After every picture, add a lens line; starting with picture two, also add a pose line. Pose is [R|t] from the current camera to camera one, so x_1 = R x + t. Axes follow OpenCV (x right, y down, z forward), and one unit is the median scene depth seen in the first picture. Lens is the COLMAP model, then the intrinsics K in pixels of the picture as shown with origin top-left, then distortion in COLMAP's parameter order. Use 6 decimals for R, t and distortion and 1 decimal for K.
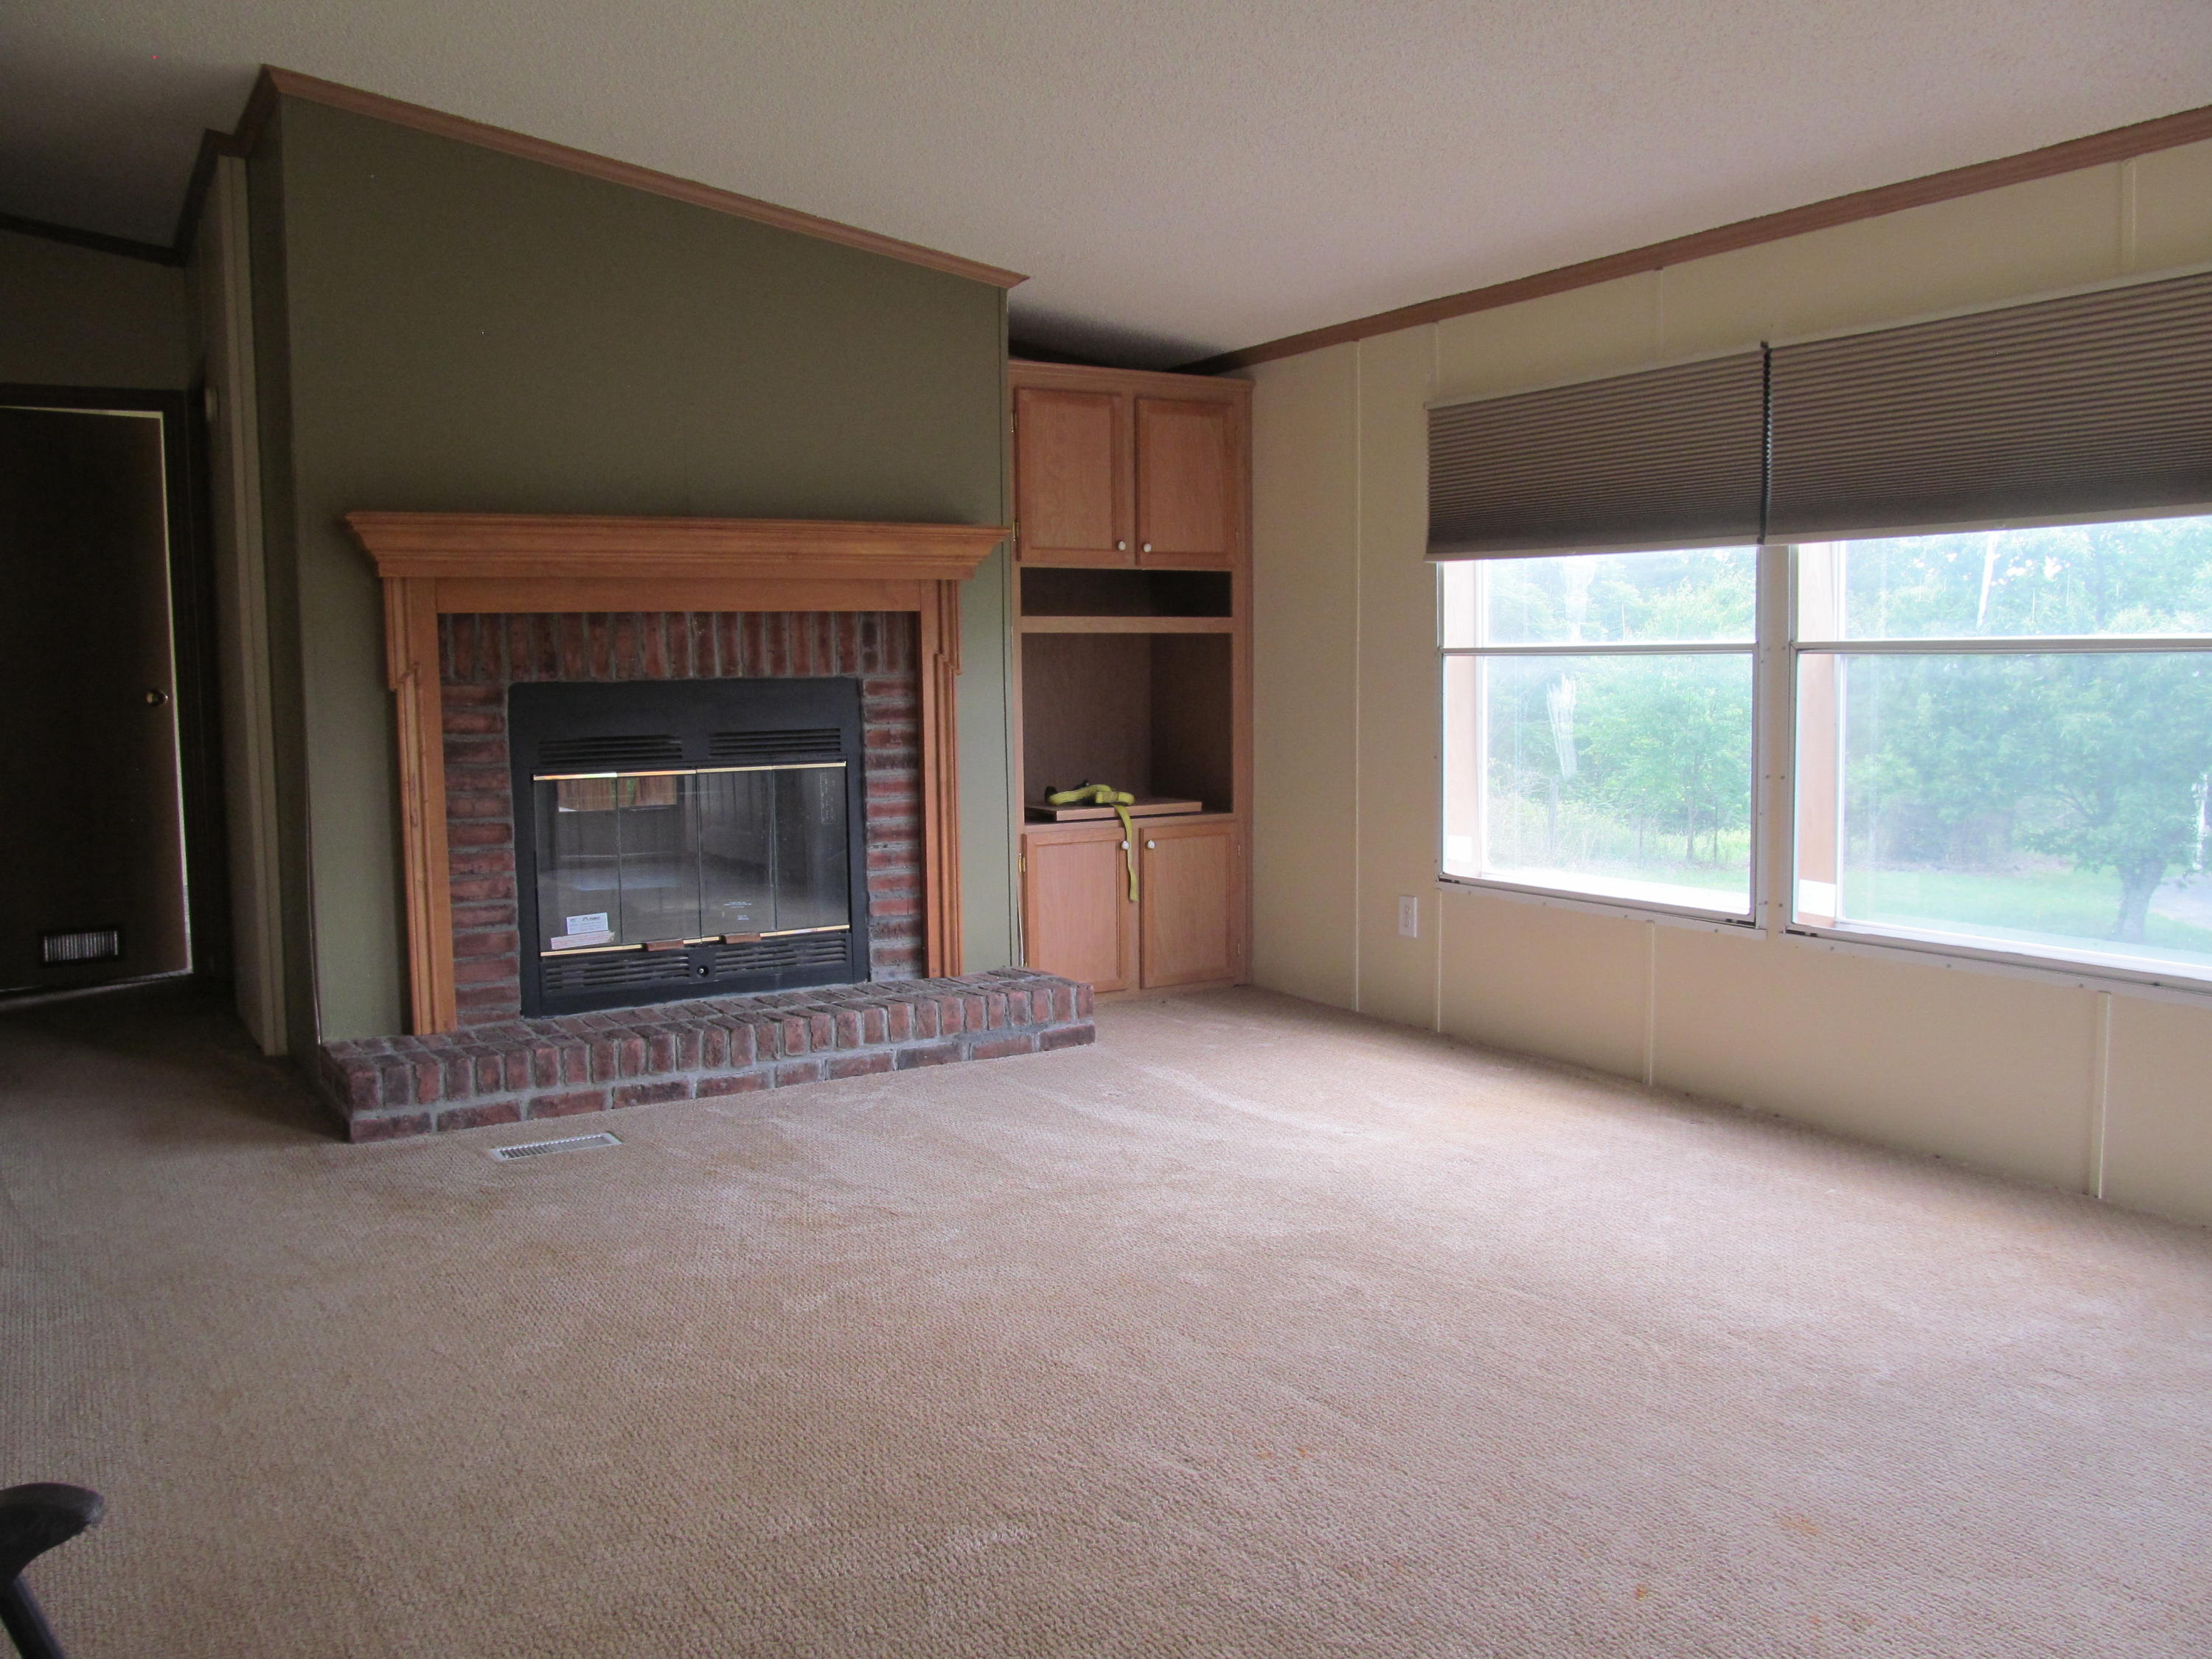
lens RADIAL K [[1833.5, 0, 1106.0], [0, 1833.5, 829.5], [0, 0, 1]] dist [-0.074315, 0.050694]
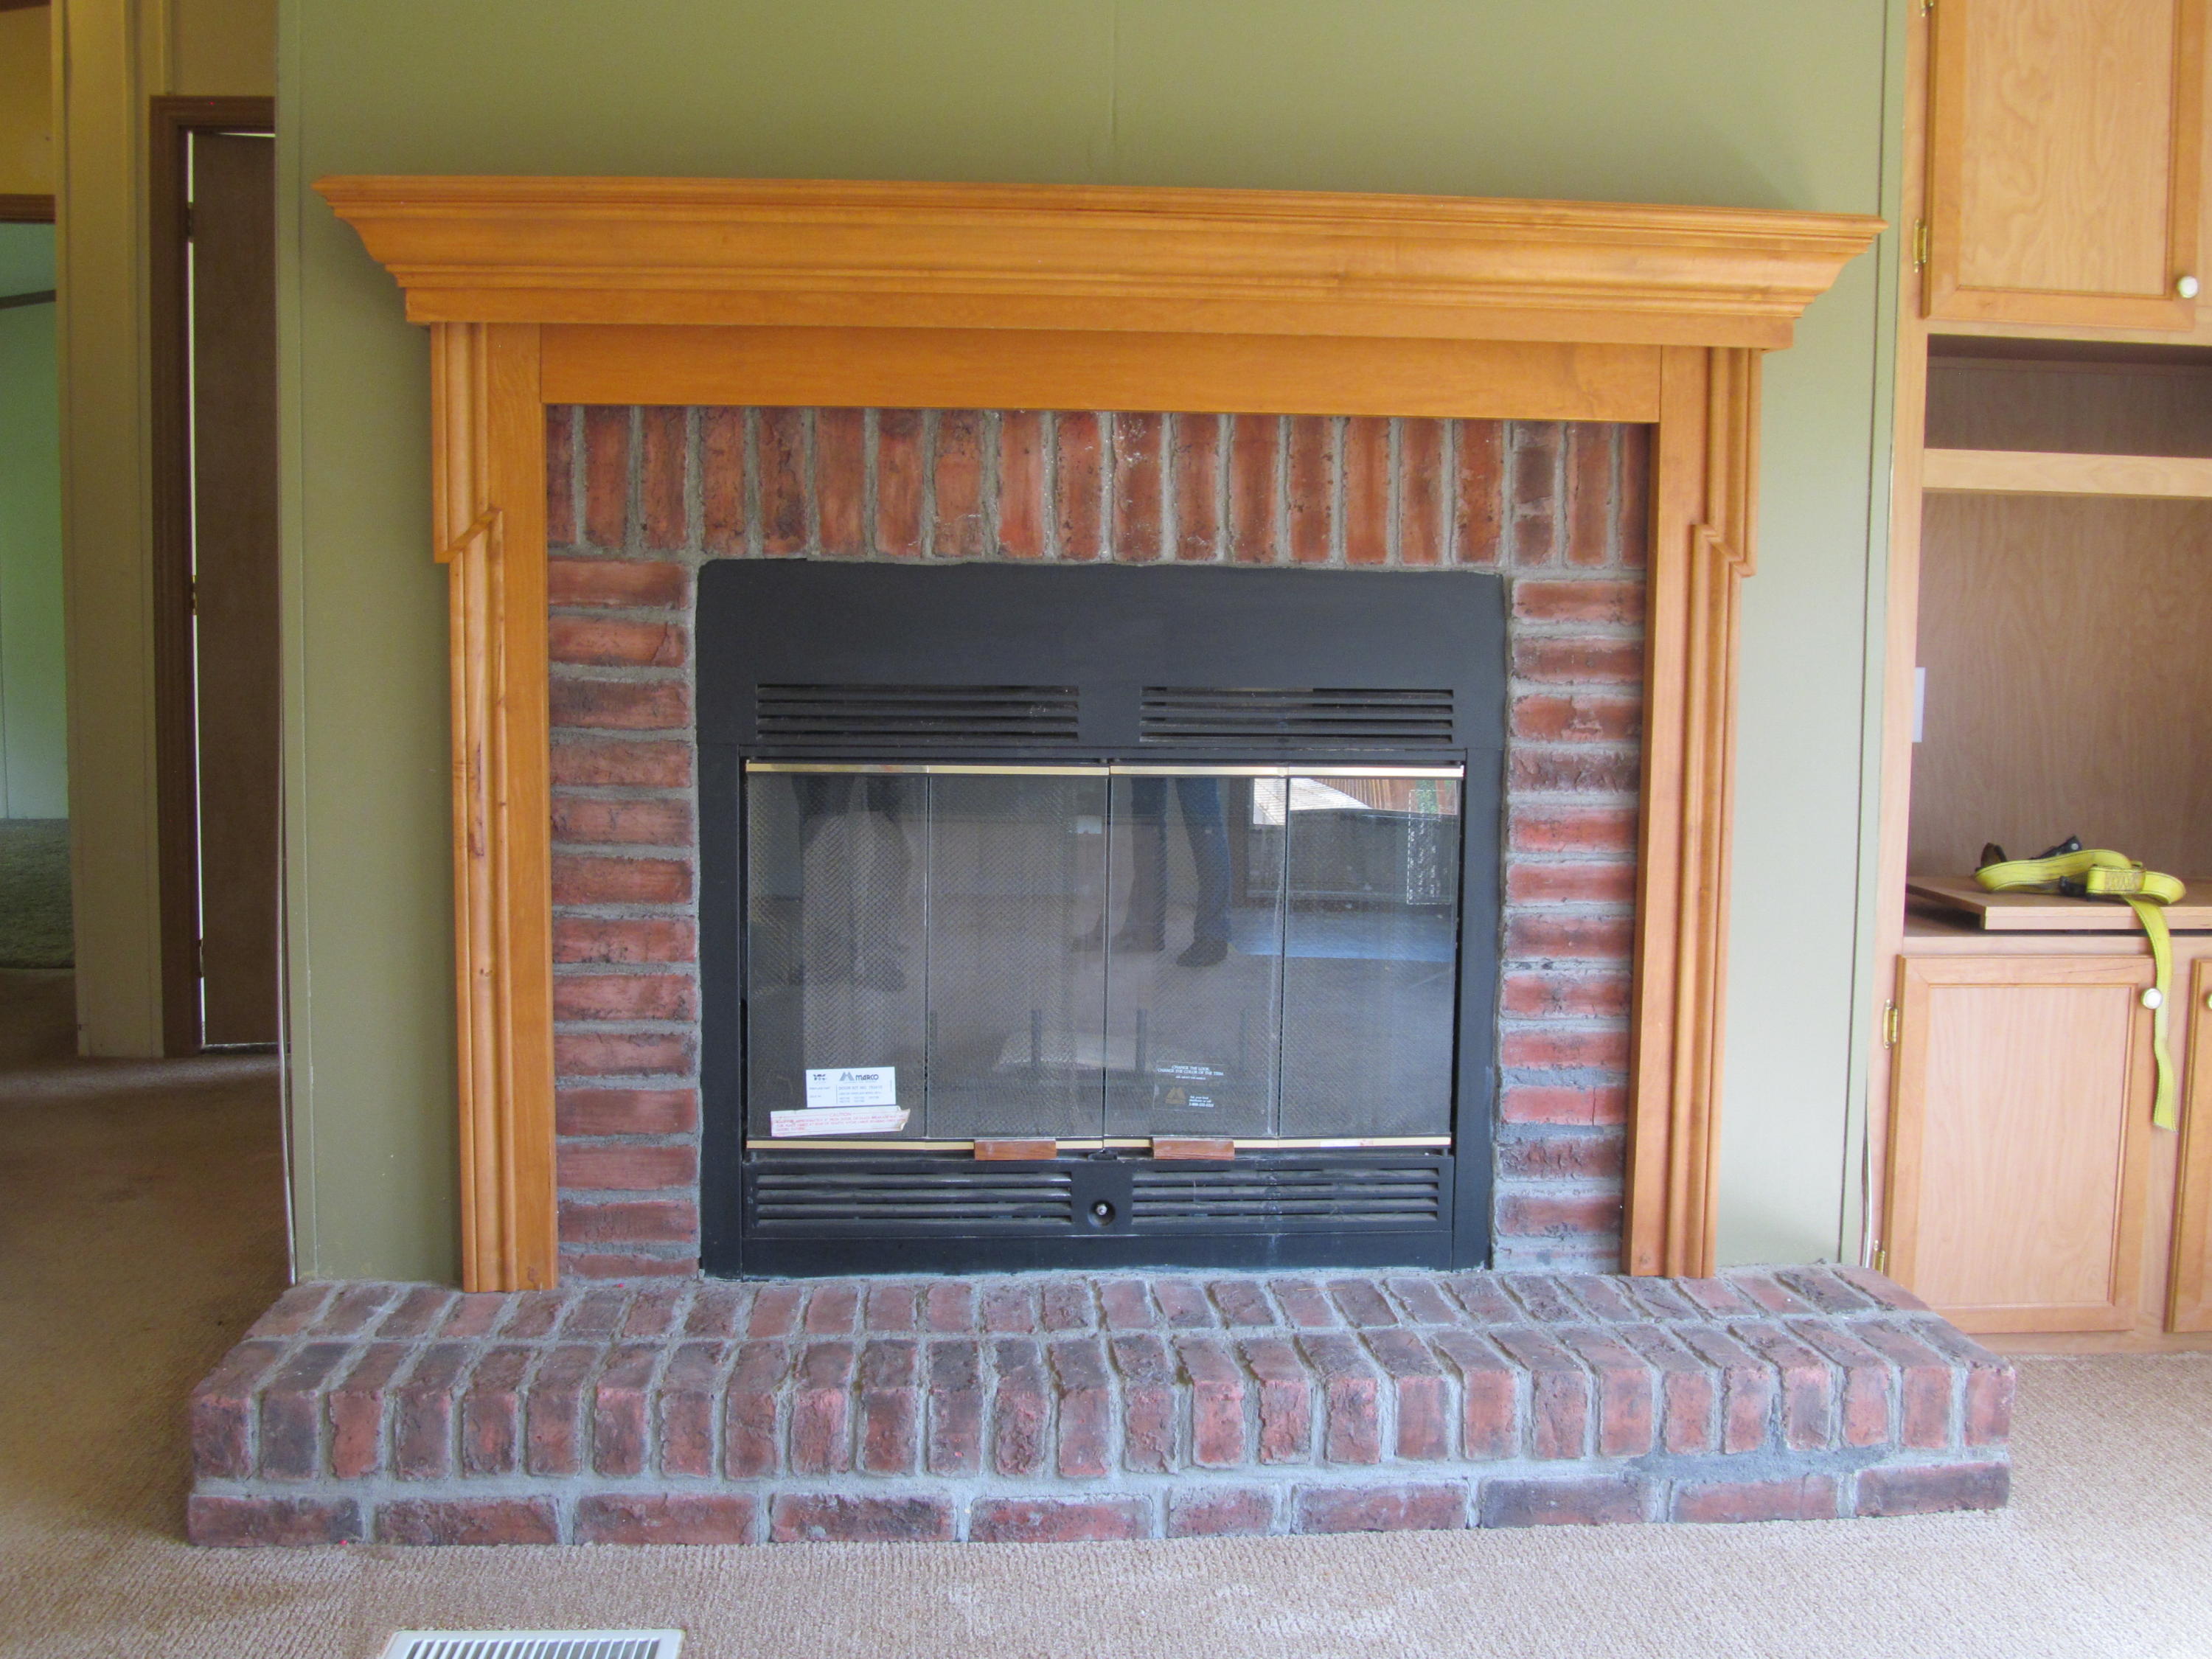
lens RADIAL K [[2344.2, 0, 1106.0], [0, 2344.2, 829.5], [0, 0, 1]] dist [-0.093072, 0.021305]
pose [[0.895869, 0.067391, -0.439177, 0.029063], [-0.065974, 0.997650, 0.018509, -0.028539], [0.439393, 0.012392, 0.898210, 0.492708]]
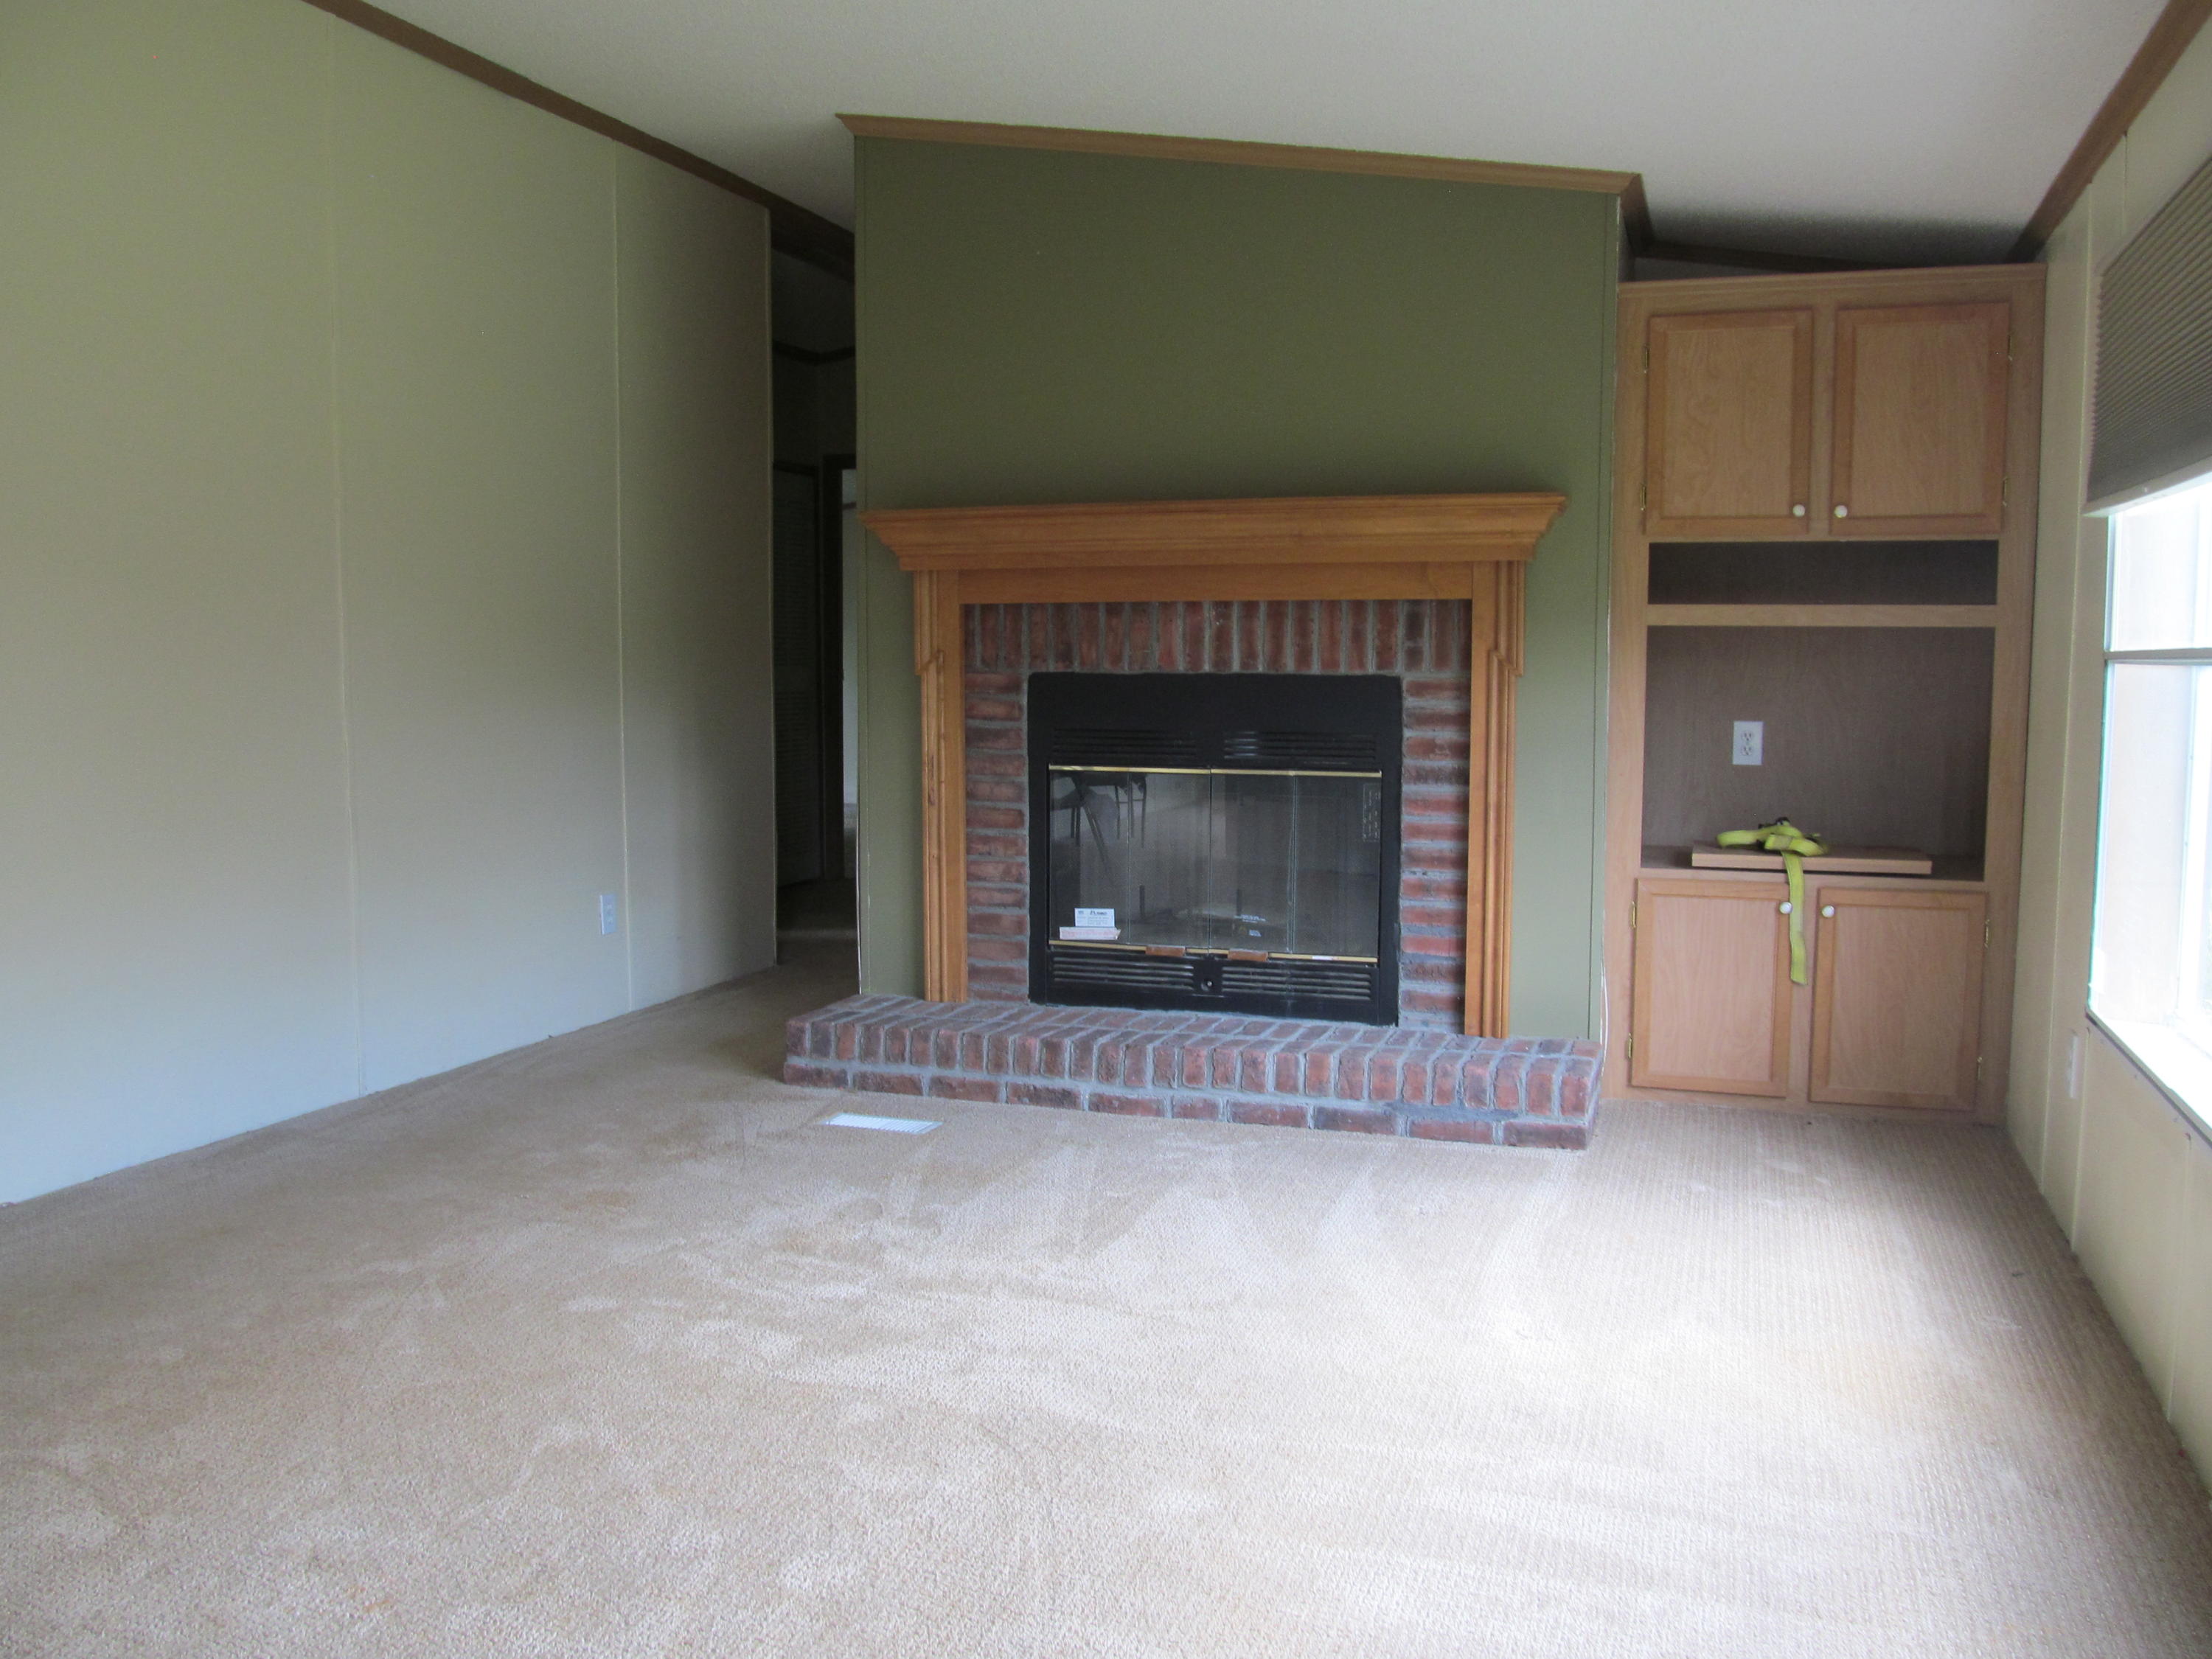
lens RADIAL K [[1833.5, 0, 1106.0], [0, 1833.5, 829.5], [0, 0, 1]] dist [-0.074315, 0.050694]
pose [[0.646137, 0.085349, -0.758434, 0.466336], [-0.081125, 0.995778, 0.042946, -0.038928], [0.758898, 0.033779, 0.650333, 0.354858]]
